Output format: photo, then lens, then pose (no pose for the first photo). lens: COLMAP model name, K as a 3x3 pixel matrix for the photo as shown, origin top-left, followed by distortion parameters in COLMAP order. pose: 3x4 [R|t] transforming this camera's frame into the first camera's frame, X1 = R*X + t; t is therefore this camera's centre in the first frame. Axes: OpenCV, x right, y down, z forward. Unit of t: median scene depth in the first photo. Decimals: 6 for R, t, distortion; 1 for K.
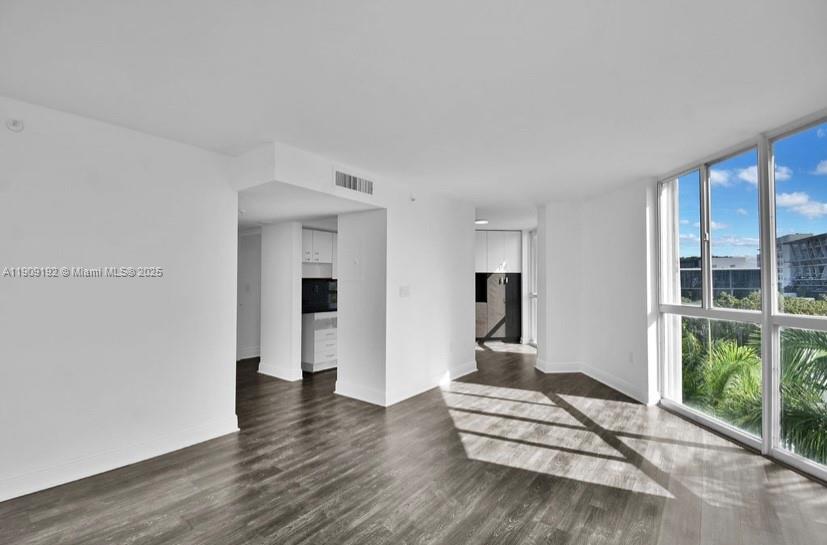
lens RADIAL K [[376.2, 0, 421.7], [0, 376.2, 274.0], [0, 0, 1]] dist [0.022798, -0.025062]
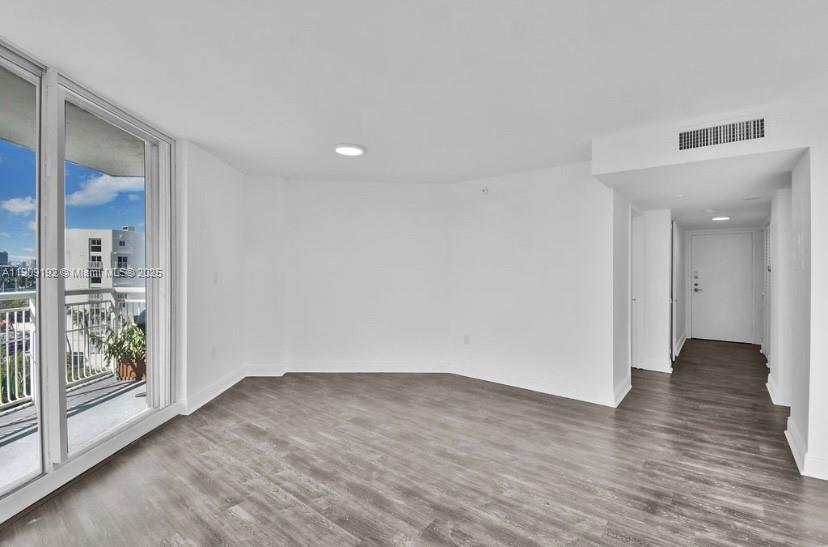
lens RADIAL K [[376.6, 0, 422.3], [0, 376.6, 275.0], [0, 0, 1]] dist [0.022798, -0.025062]
pose [[-0.018244, 0.010477, -0.999779, 0.566525], [0.015235, 0.999832, 0.010200, 0.012960], [0.999717, -0.015045, -0.018401, 0.440705]]
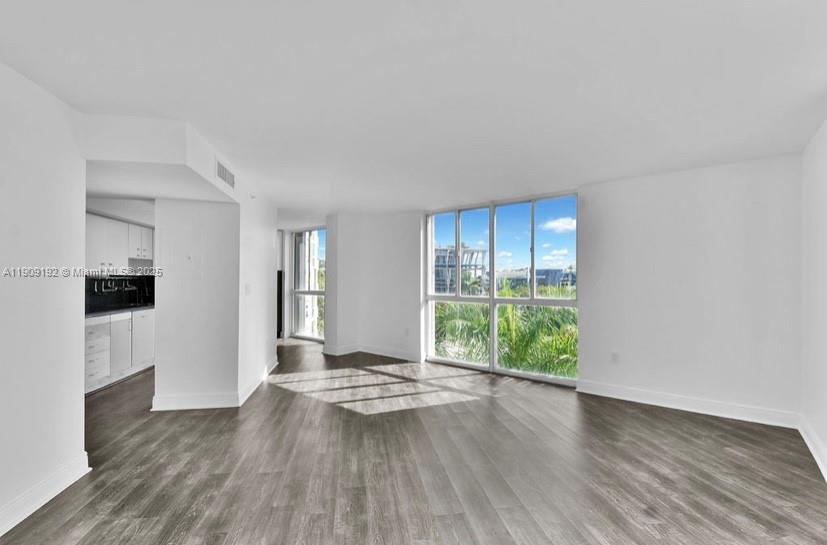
lens RADIAL K [[376.2, 0, 421.7], [0, 376.2, 274.0], [0, 0, 1]] dist [0.022798, -0.025062]
pose [[0.677183, 0.015242, 0.735656, -0.553059], [-0.020275, 0.999792, -0.002051, -0.000880], [-0.735535, -0.013527, 0.677352, -0.013473]]
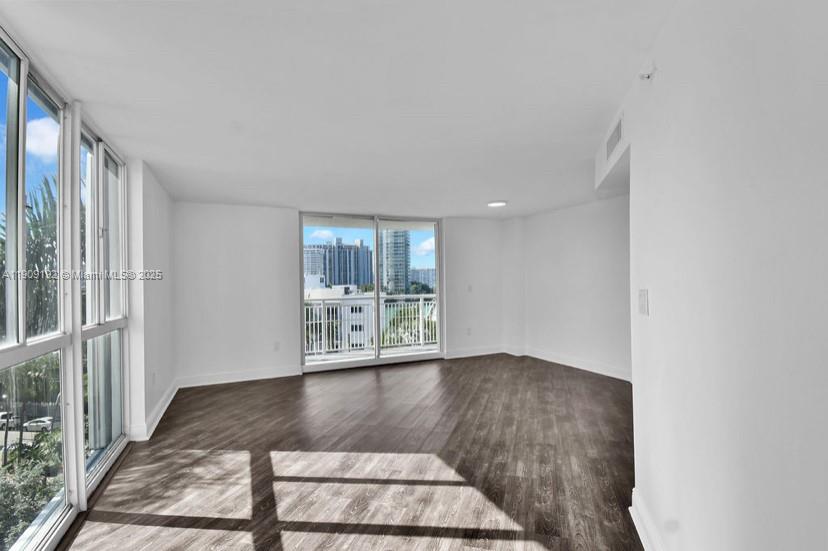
lens RADIAL K [[397.4, 0, 428.2], [0, 397.4, 279.7], [0, 0, 1]] dist [0.000141, -0.000265]
pose [[-0.929409, 0.016284, -0.368693, 0.417155], [0.028302, 0.999229, -0.027210, 0.031333], [0.367965, -0.035724, -0.929153, 1.576564]]
